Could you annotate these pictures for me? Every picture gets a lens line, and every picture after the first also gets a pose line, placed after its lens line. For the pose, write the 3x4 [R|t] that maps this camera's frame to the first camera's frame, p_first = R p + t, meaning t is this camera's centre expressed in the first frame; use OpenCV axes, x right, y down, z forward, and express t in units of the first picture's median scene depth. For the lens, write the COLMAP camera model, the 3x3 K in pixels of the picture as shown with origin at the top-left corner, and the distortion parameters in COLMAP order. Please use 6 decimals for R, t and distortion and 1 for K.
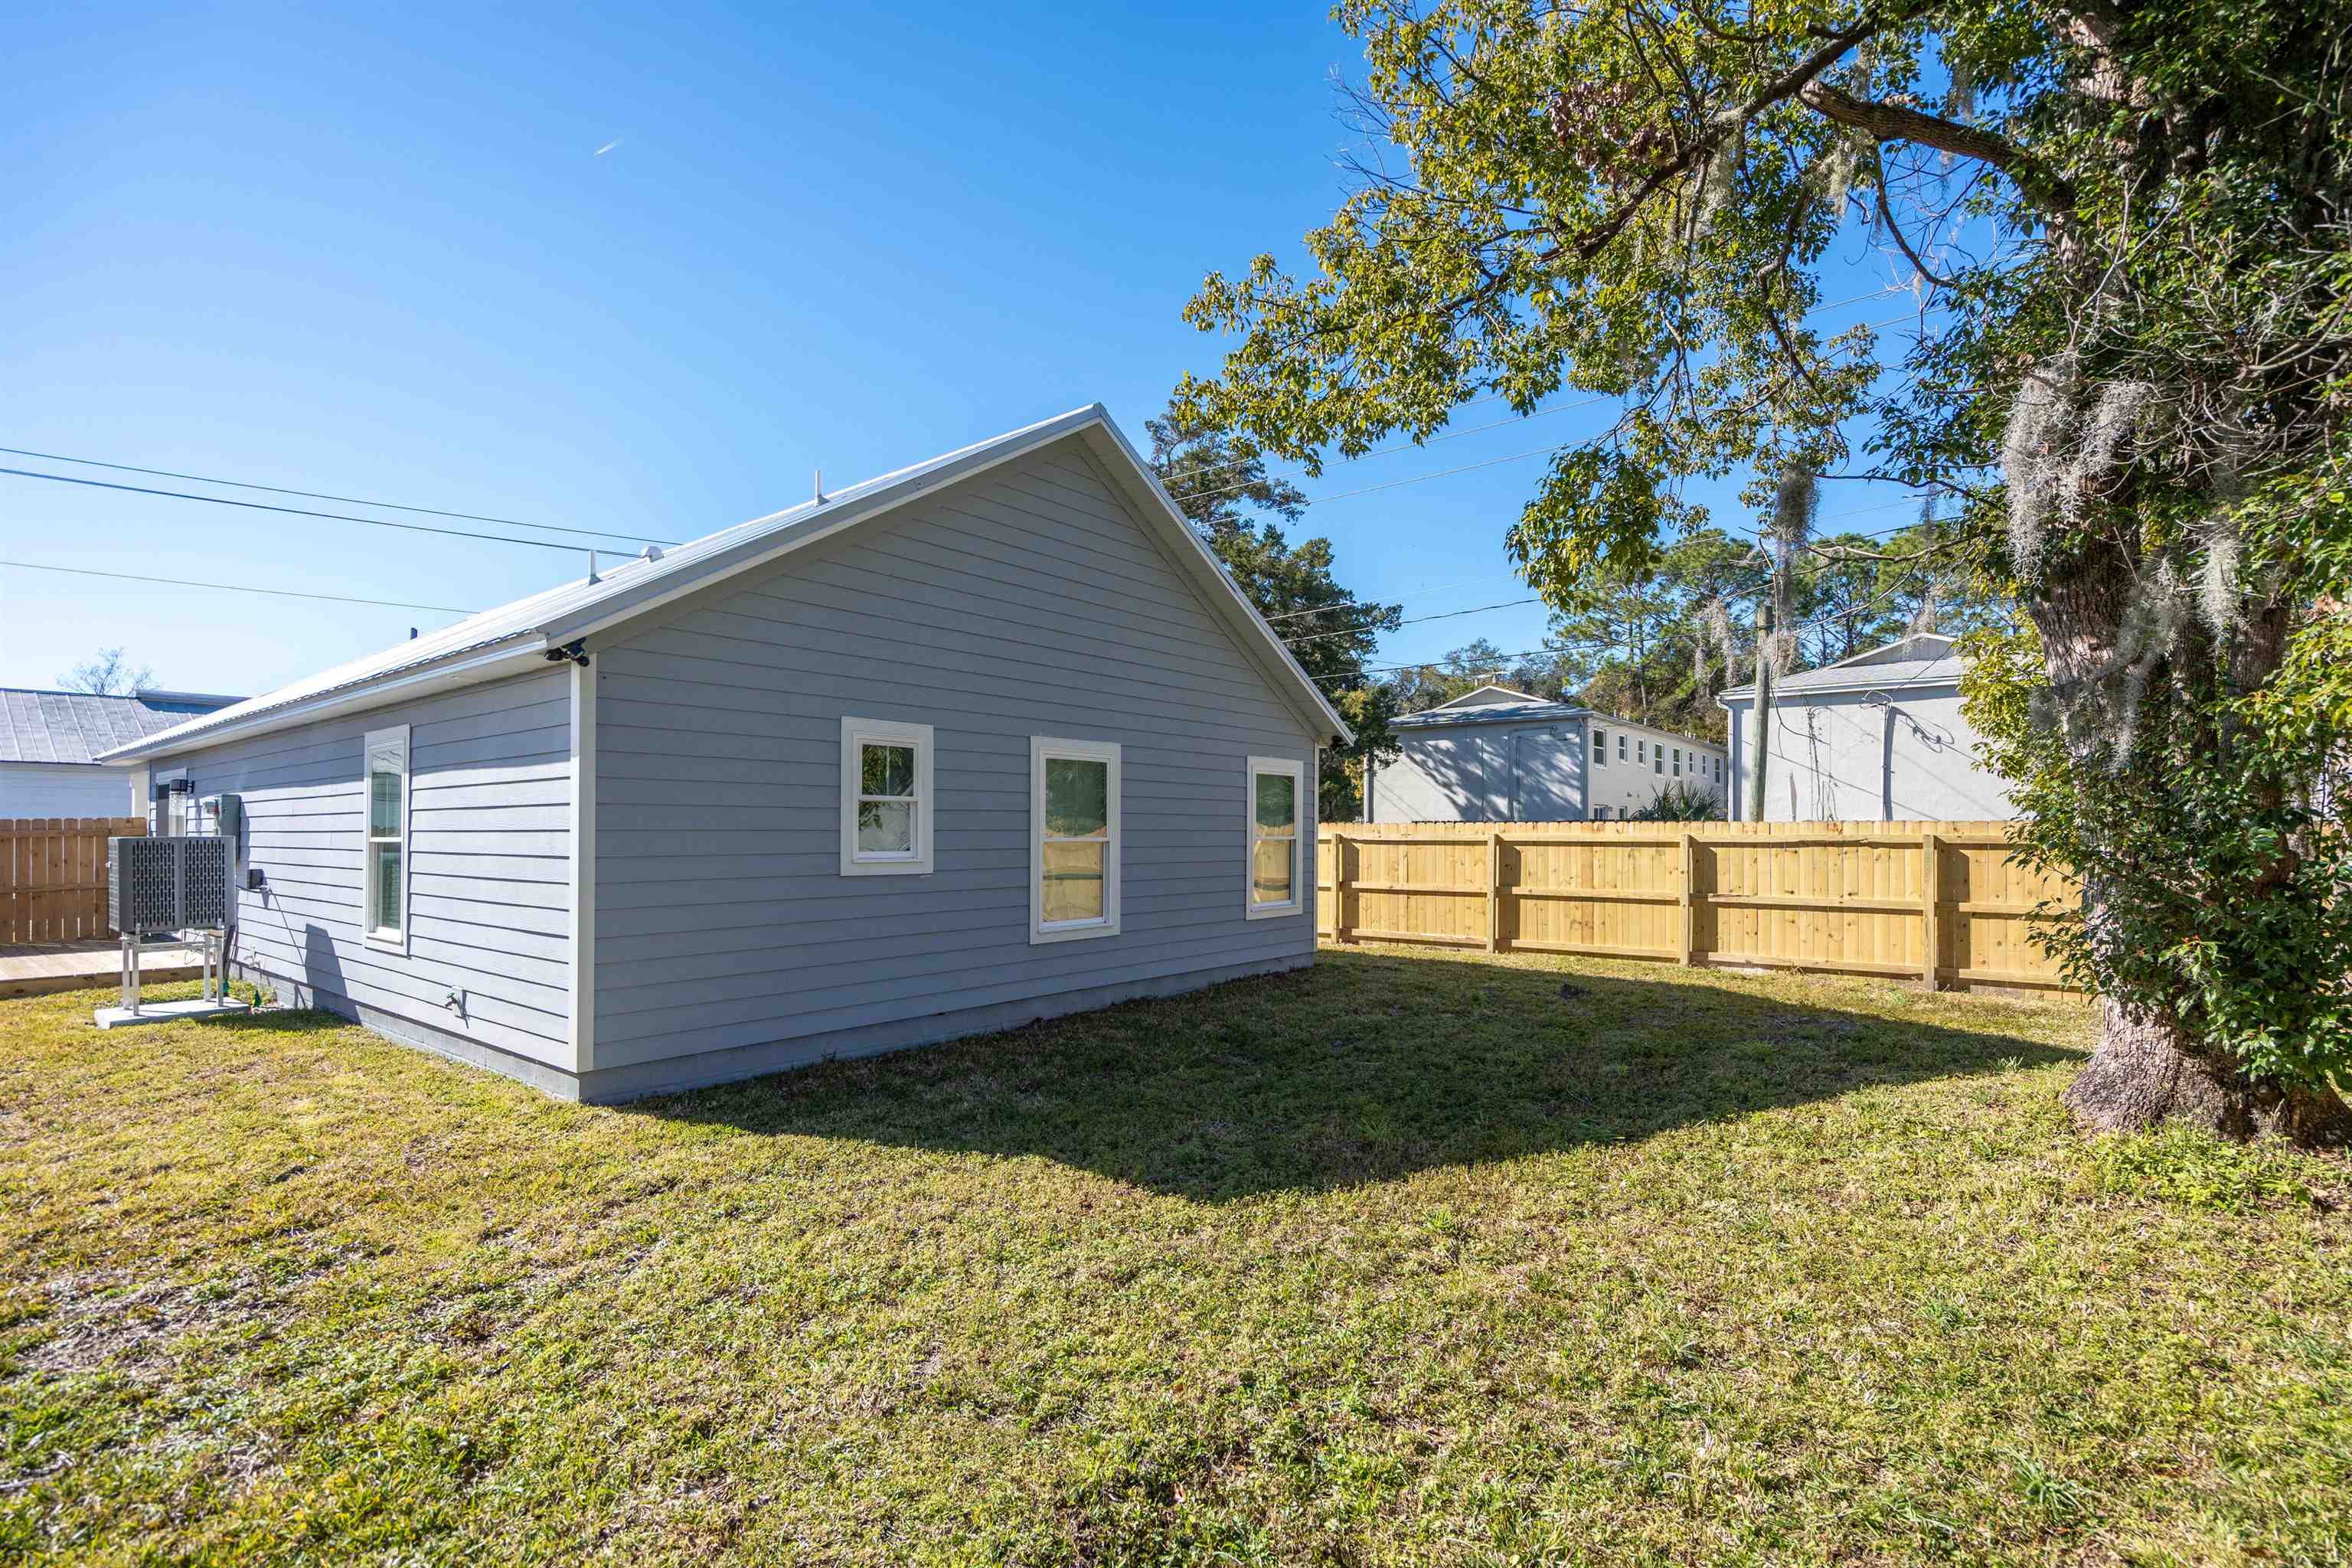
lens RADIAL K [[1086.5, 0, 1177.3], [0, 1086.5, 798.8], [0, 0, 1]] dist [-0.001380, -0.000206]
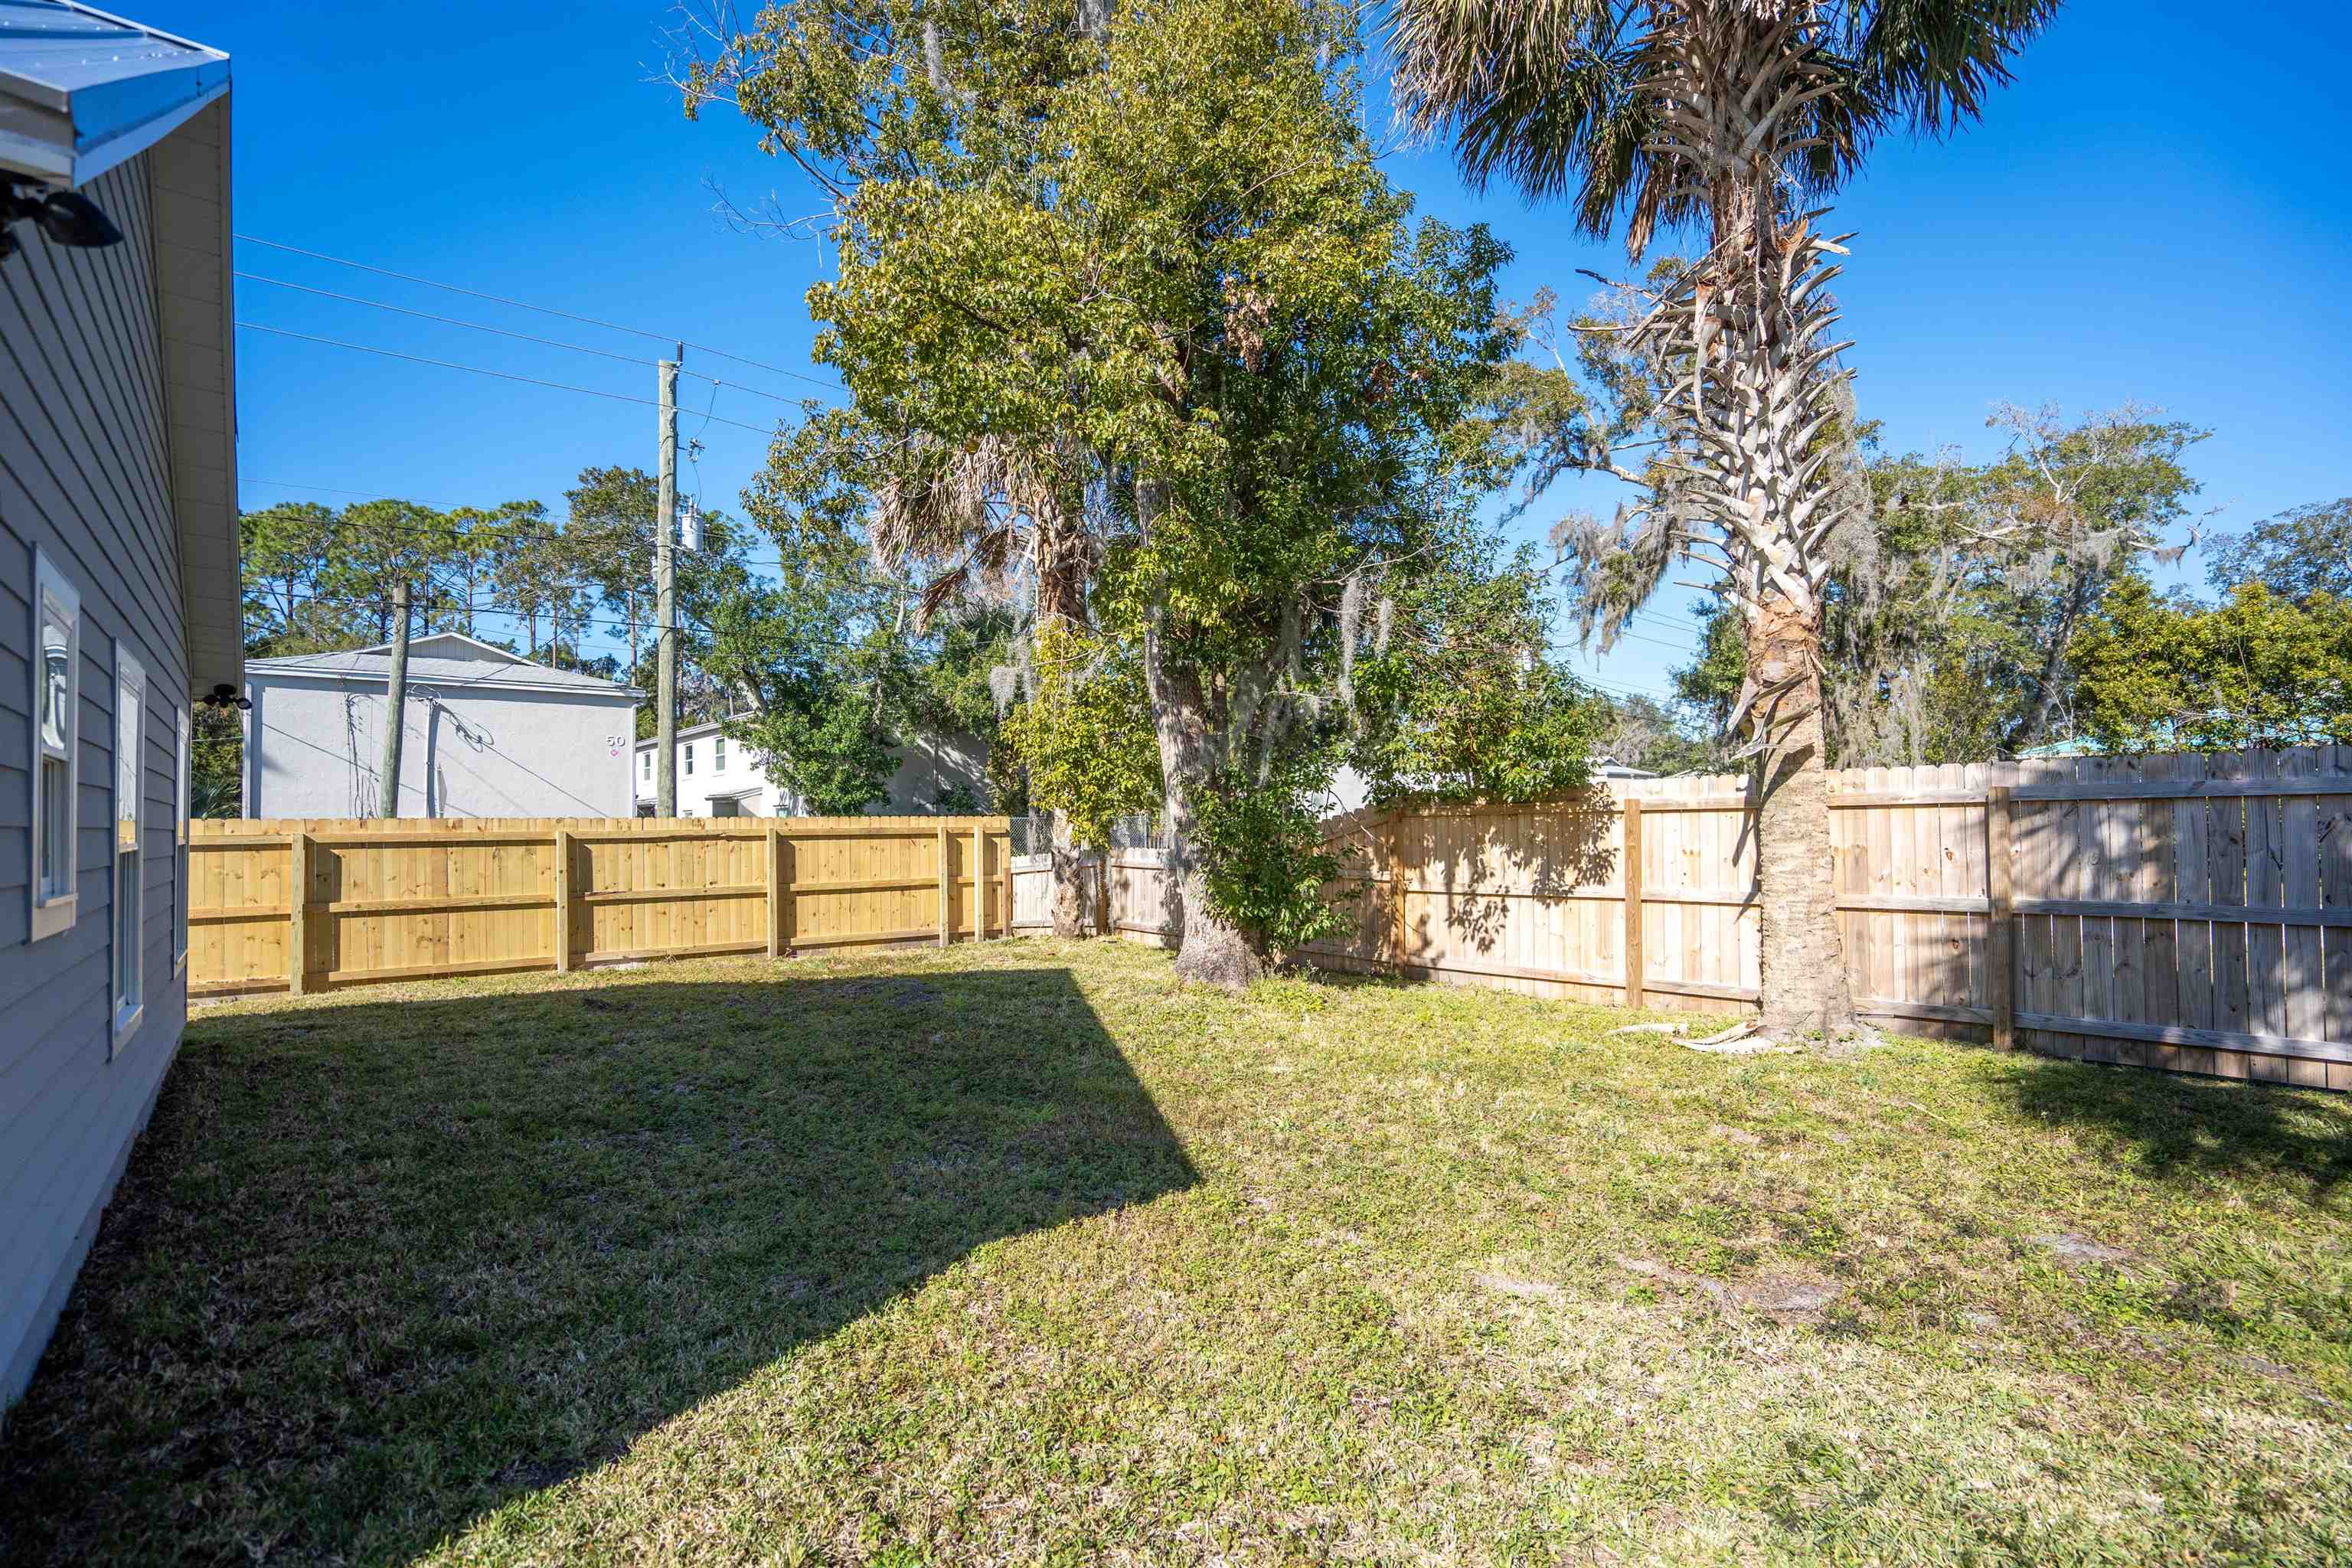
lens RADIAL K [[1086.5, 0, 1175.6], [0, 1086.5, 798.2], [0, 0, 1]] dist [-0.001380, -0.000206]
pose [[0.199861, 0.018942, 0.979641, -0.351357], [-0.019321, 0.999695, -0.015388, 0.008475], [-0.979634, -0.015852, 0.200166, 0.291455]]
